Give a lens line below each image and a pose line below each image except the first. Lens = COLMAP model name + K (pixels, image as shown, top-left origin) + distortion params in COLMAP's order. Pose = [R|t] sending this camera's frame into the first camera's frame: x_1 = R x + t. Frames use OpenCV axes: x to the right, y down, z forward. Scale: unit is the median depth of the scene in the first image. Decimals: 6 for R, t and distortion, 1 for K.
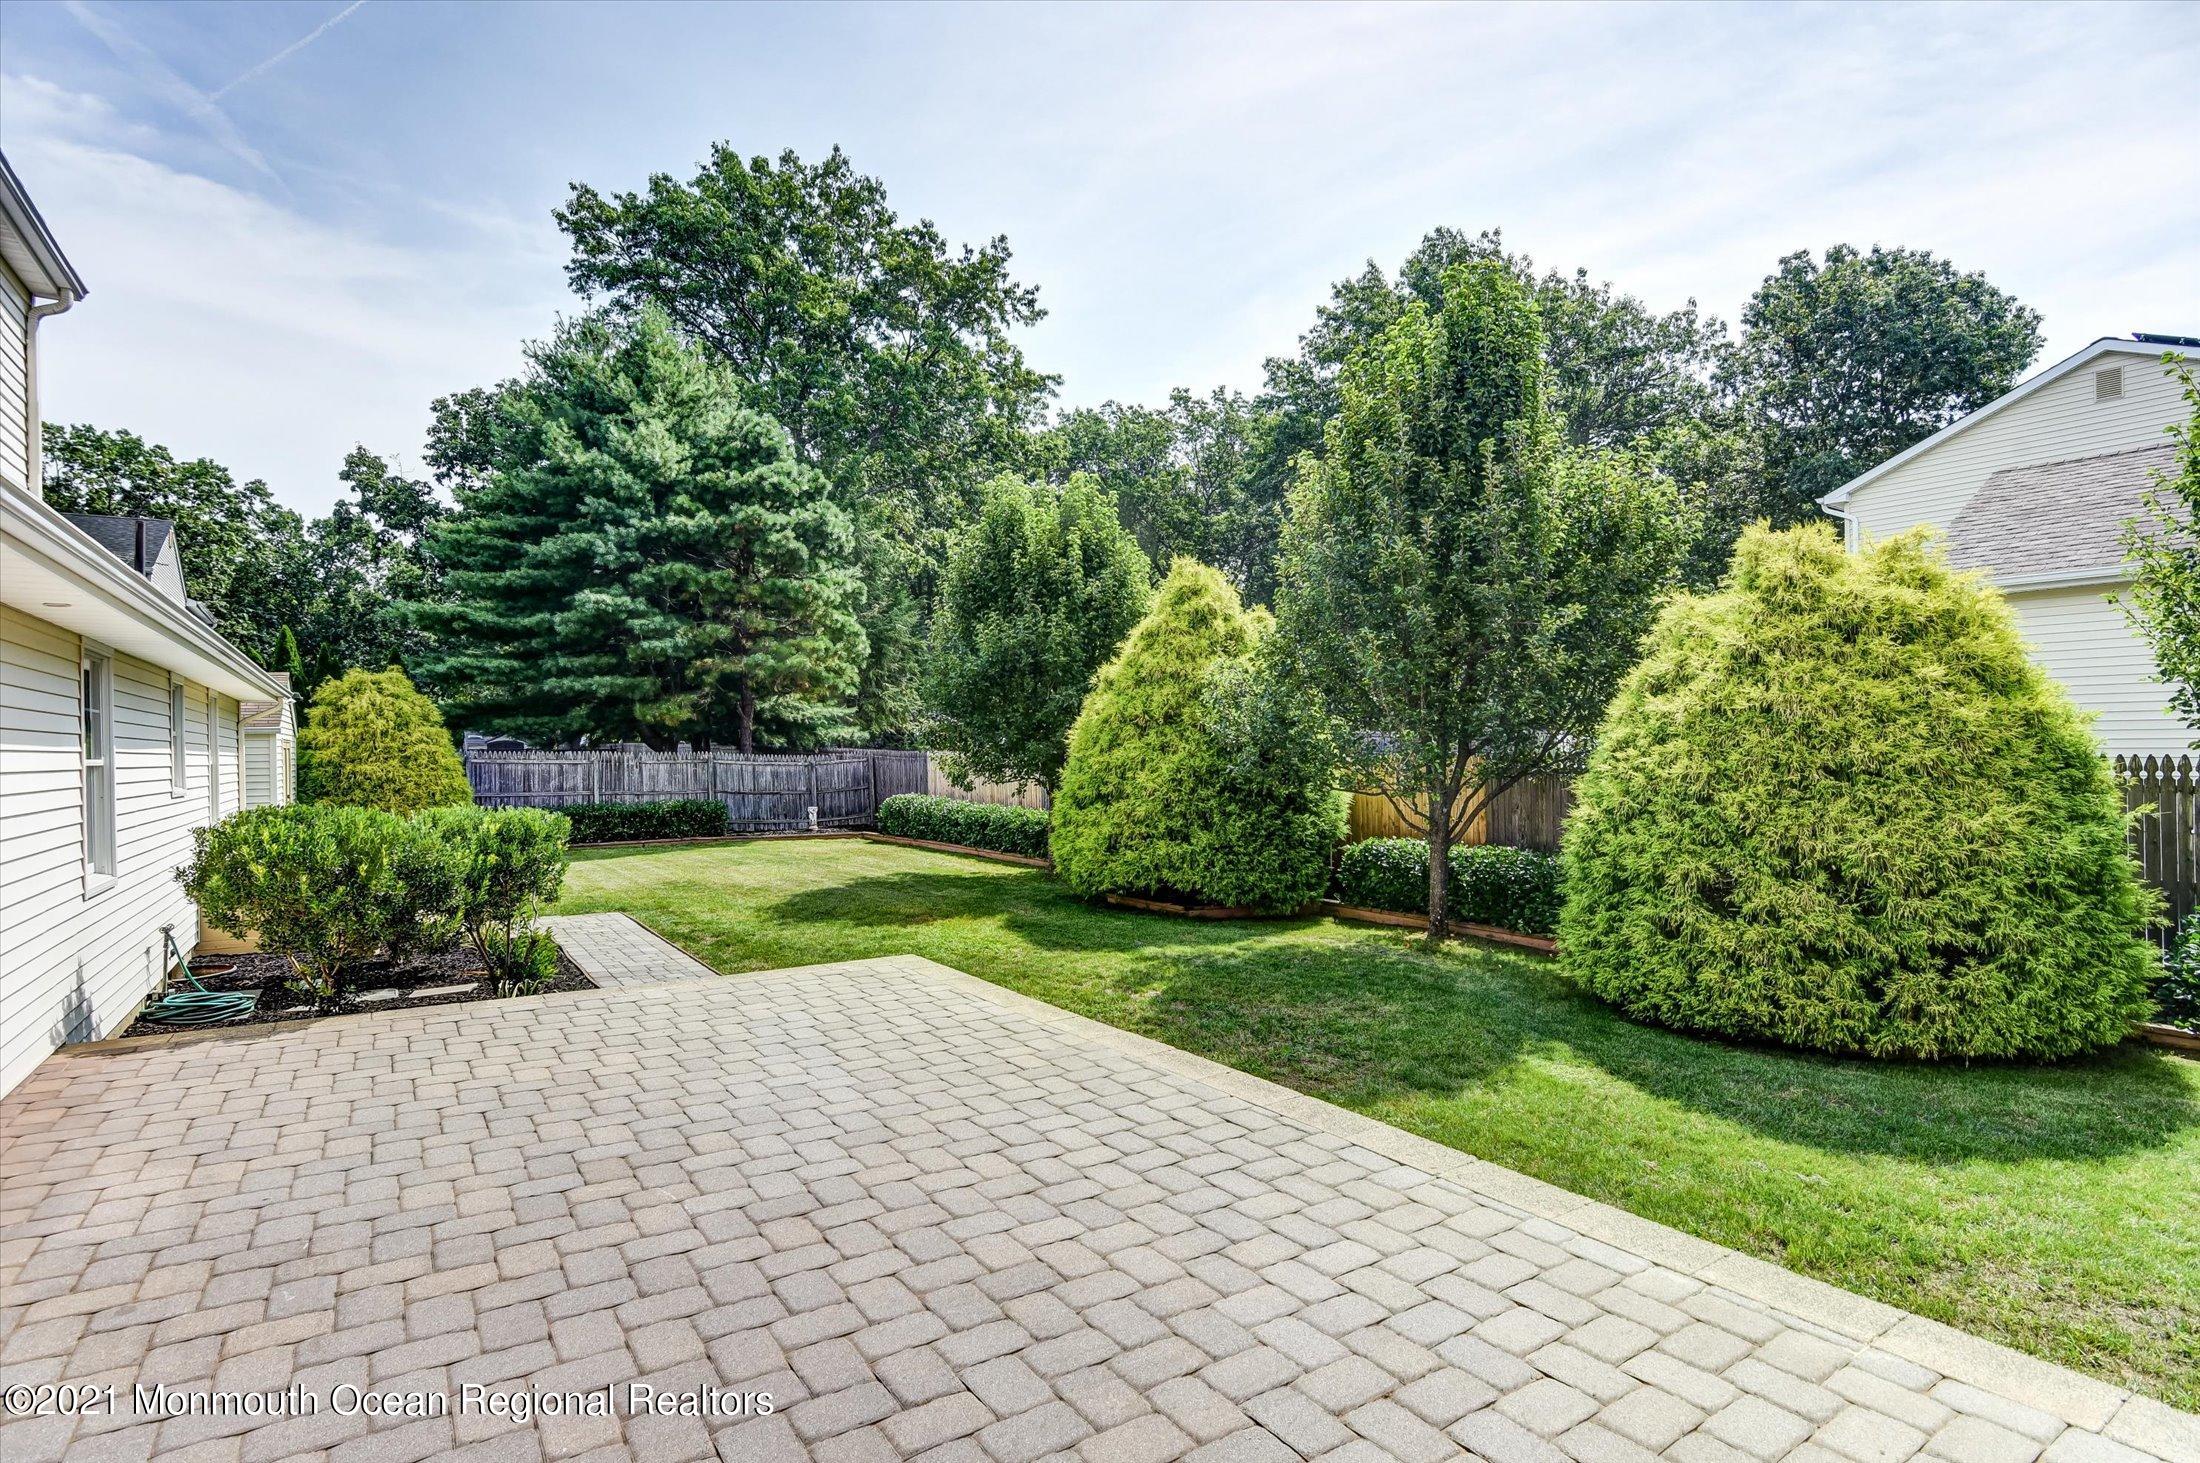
lens RADIAL K [[1090.4, 0, 1089.2], [0, 1090.4, 739.0], [0, 0, 1]] dist [-0.014774, -0.000657]
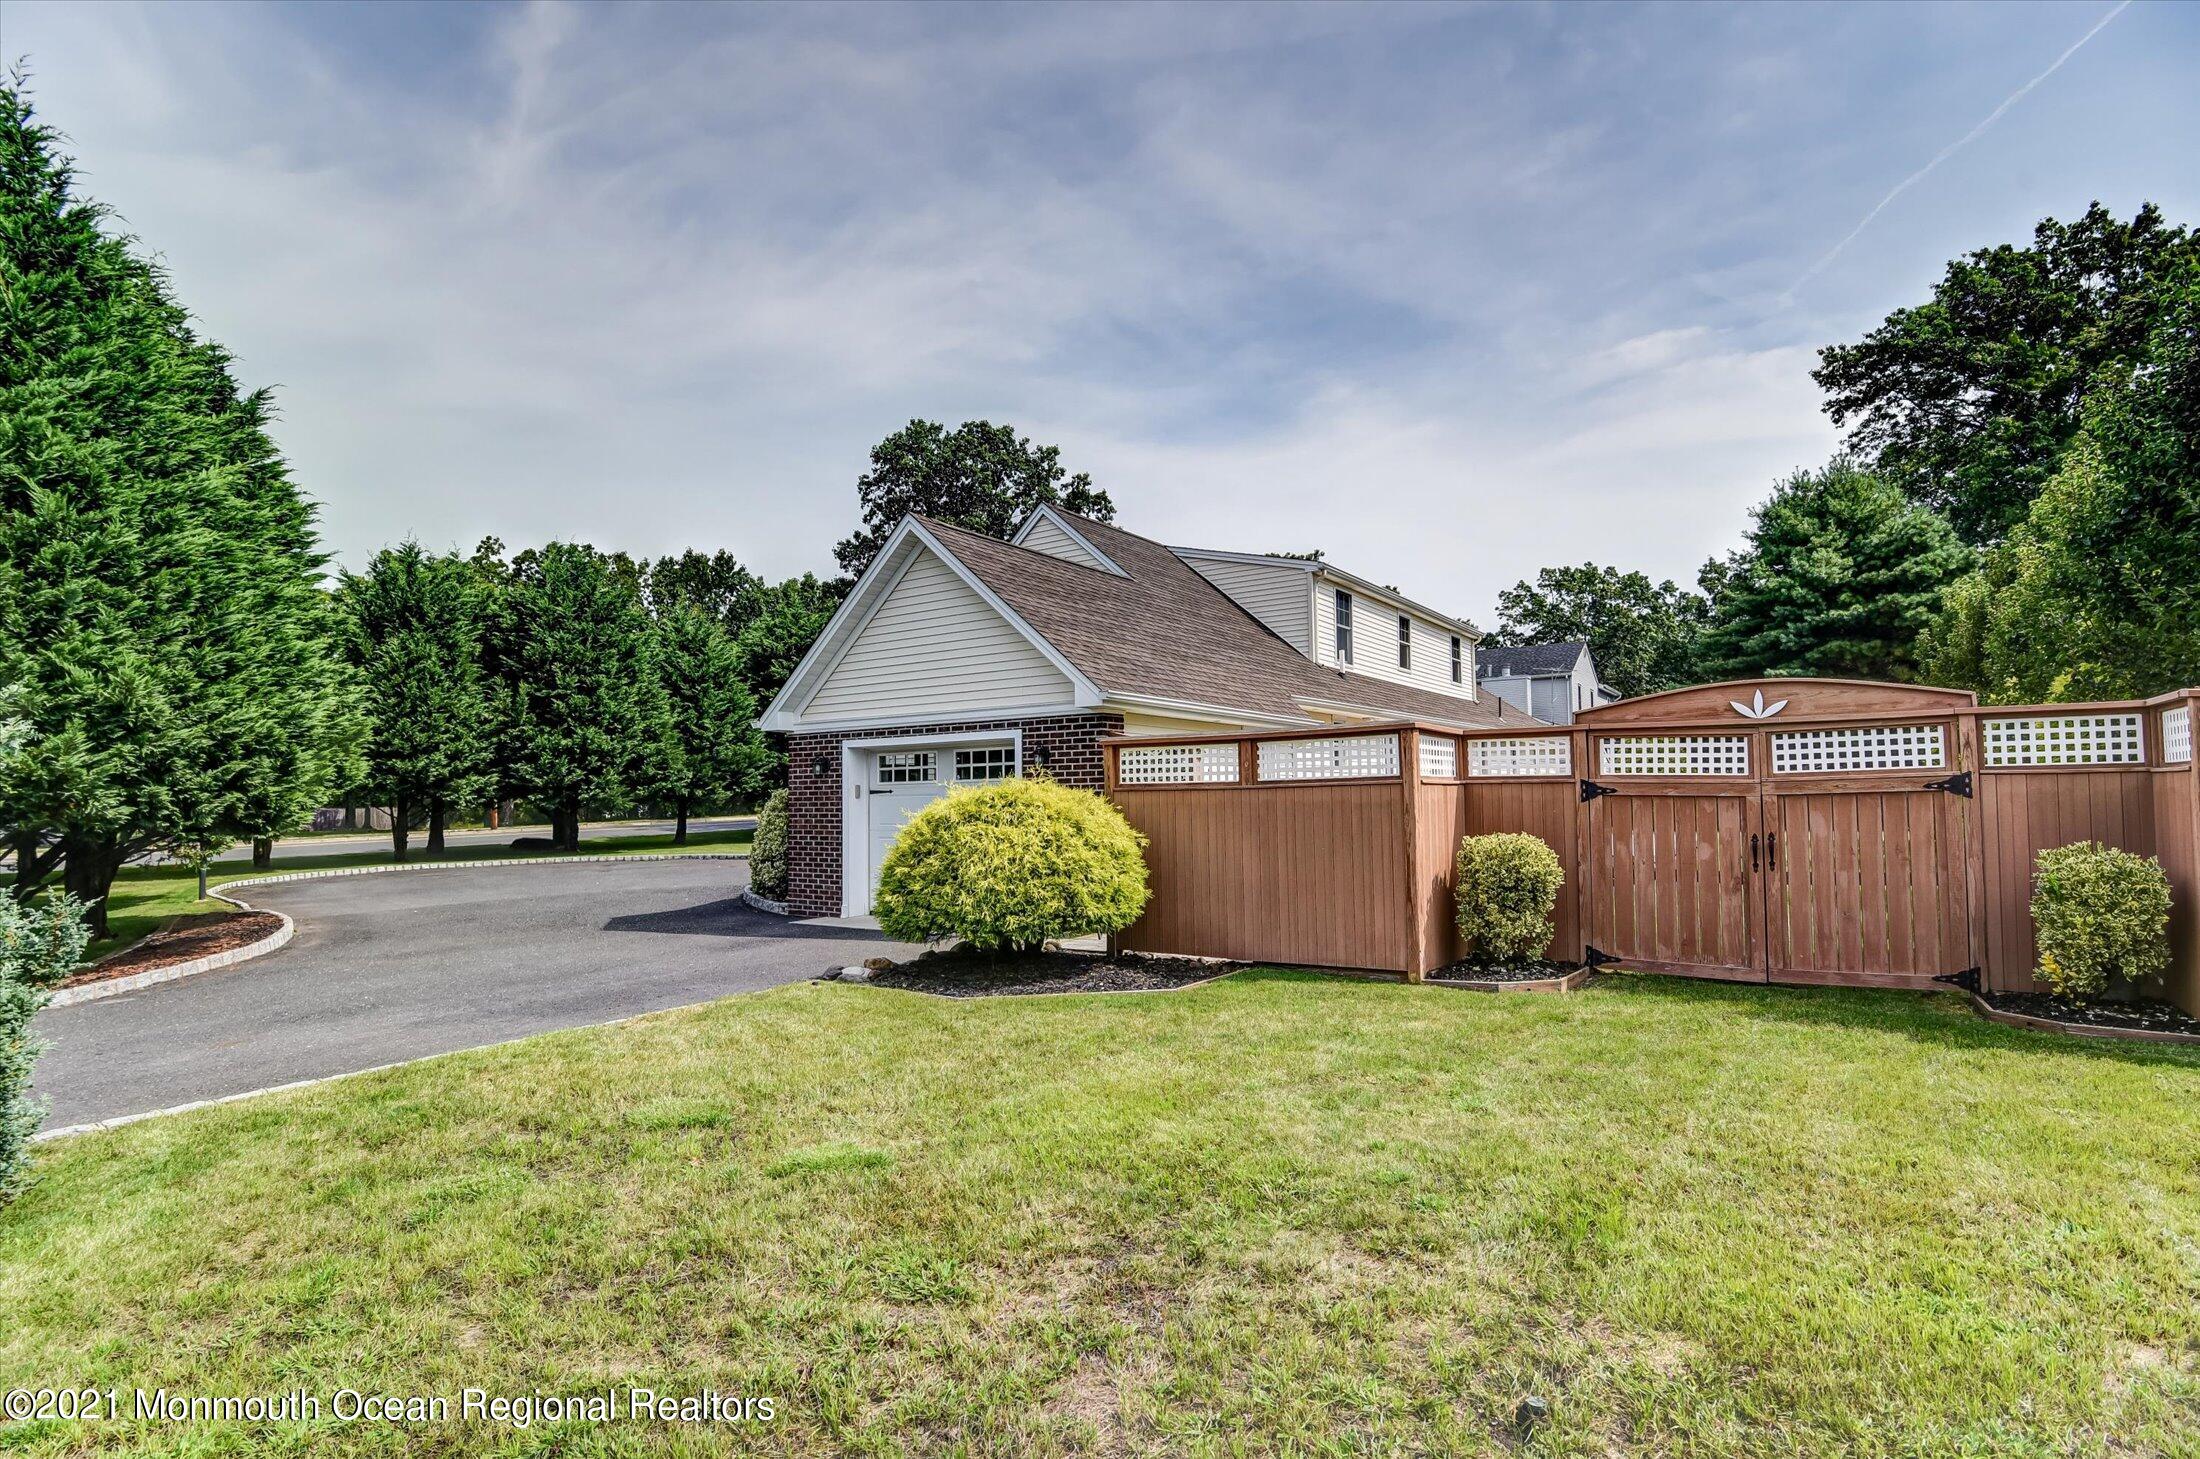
lens RADIAL K [[1086.4, 0, 1083.2], [0, 1086.4, 741.4], [0, 0, 1]] dist [-0.019134, -0.000465]
pose [[0.359868, -0.039022, -0.932187, 0.605574], [0.011644, 0.999235, -0.037334, 0.017428], [0.932930, 0.002581, 0.360048, -0.483567]]
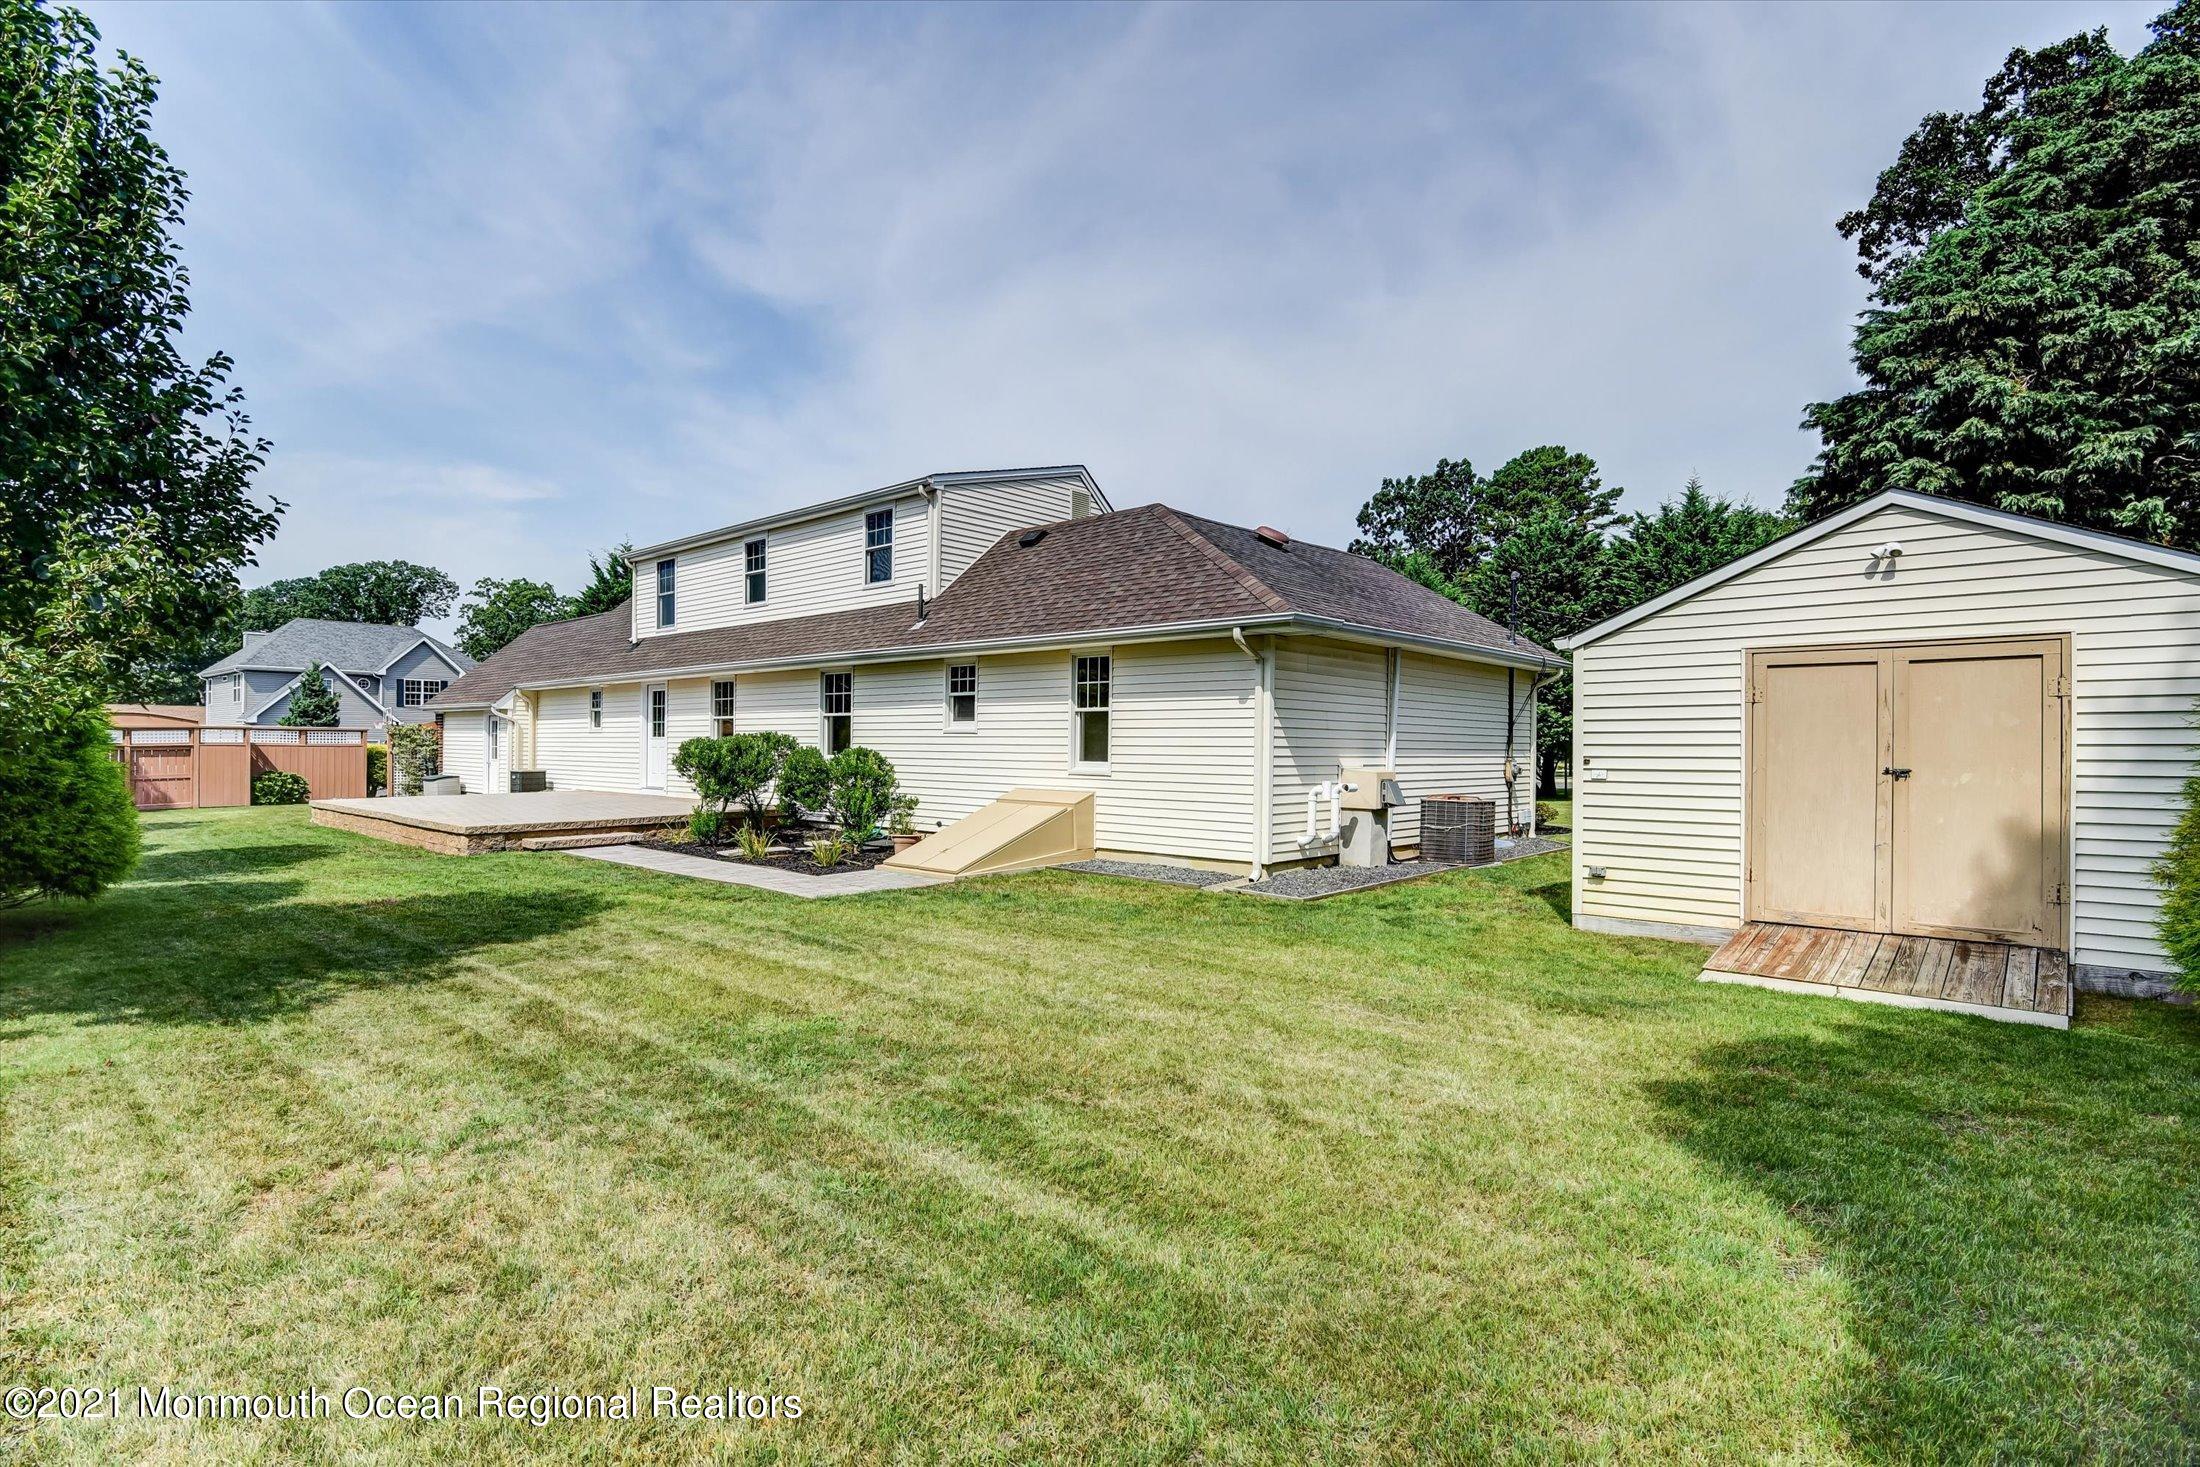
lens RADIAL K [[1090.4, 0, 1089.2], [0, 1090.4, 741.0], [0, 0, 1]] dist [-0.014774, -0.000657]
pose [[-0.969694, 0.003049, -0.244303, -0.218405], [0.006041, 0.999916, -0.011498, 0.030456], [0.244248, -0.012625, -0.969631, 0.939860]]
